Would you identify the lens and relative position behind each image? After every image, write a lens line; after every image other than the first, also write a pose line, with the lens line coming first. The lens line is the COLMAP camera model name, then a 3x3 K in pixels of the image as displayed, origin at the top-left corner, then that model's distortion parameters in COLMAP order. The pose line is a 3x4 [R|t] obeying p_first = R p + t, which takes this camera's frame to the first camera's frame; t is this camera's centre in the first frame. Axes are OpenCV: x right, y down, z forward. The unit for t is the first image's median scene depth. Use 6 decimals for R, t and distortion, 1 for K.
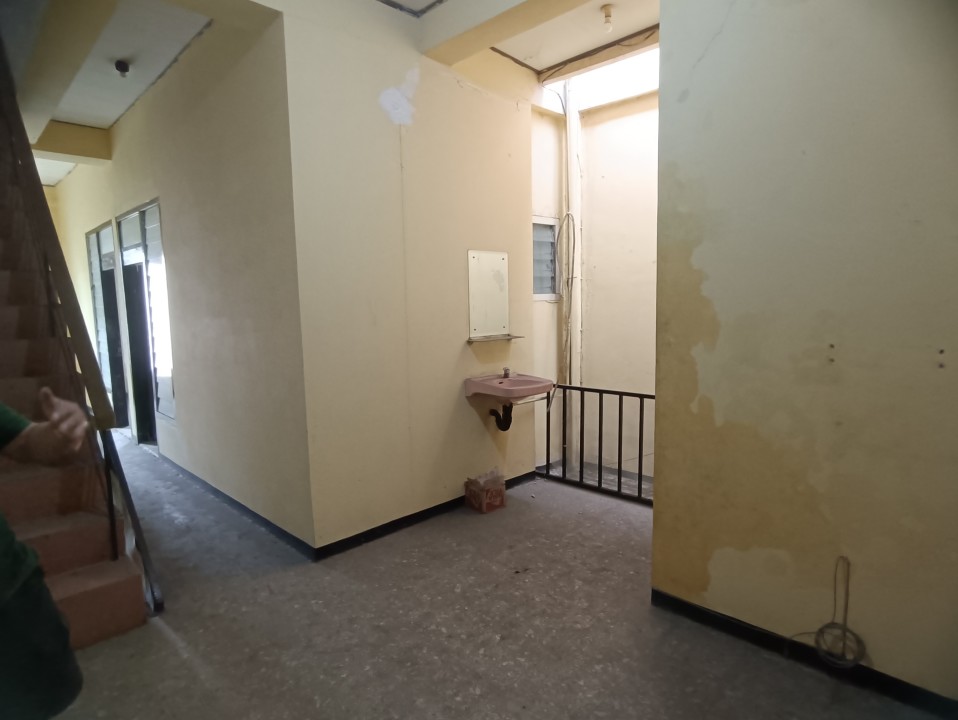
lens RADIAL K [[547.2, 0, 479.7], [0, 547.2, 359.4], [0, 0, 1]] dist [-0.005048, -0.001093]
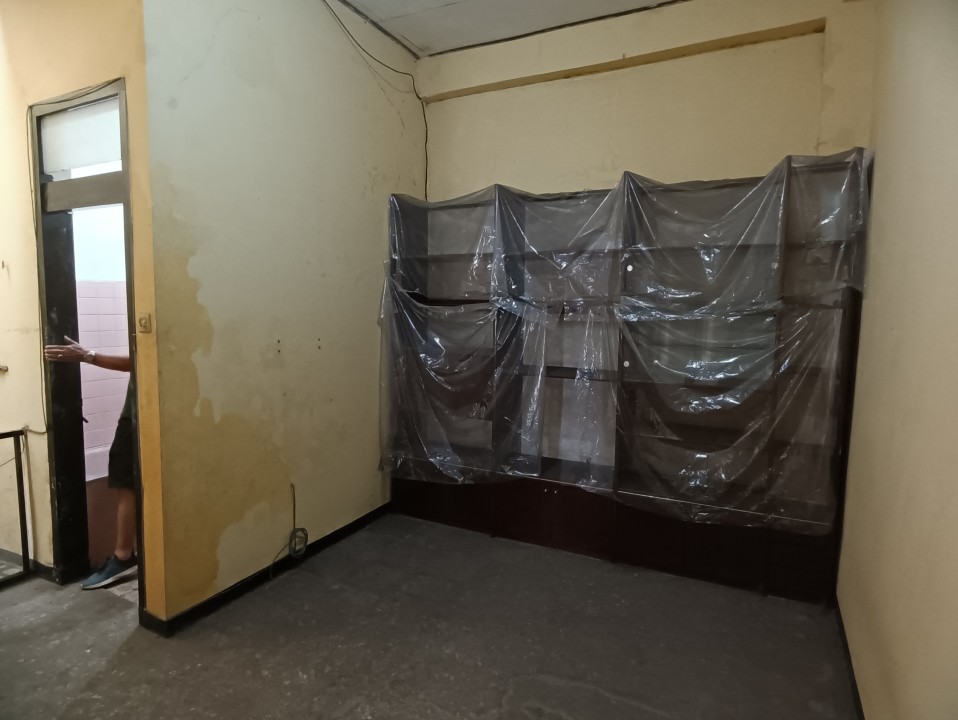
lens RADIAL K [[547.2, 0, 481.0], [0, 547.2, 368.1], [0, 0, 1]] dist [-0.005048, -0.001093]
pose [[-0.302391, -0.087662, 0.949145, -0.776875], [0.100808, 0.987236, 0.123296, -0.069318], [-0.947838, 0.132965, -0.289694, 0.812365]]
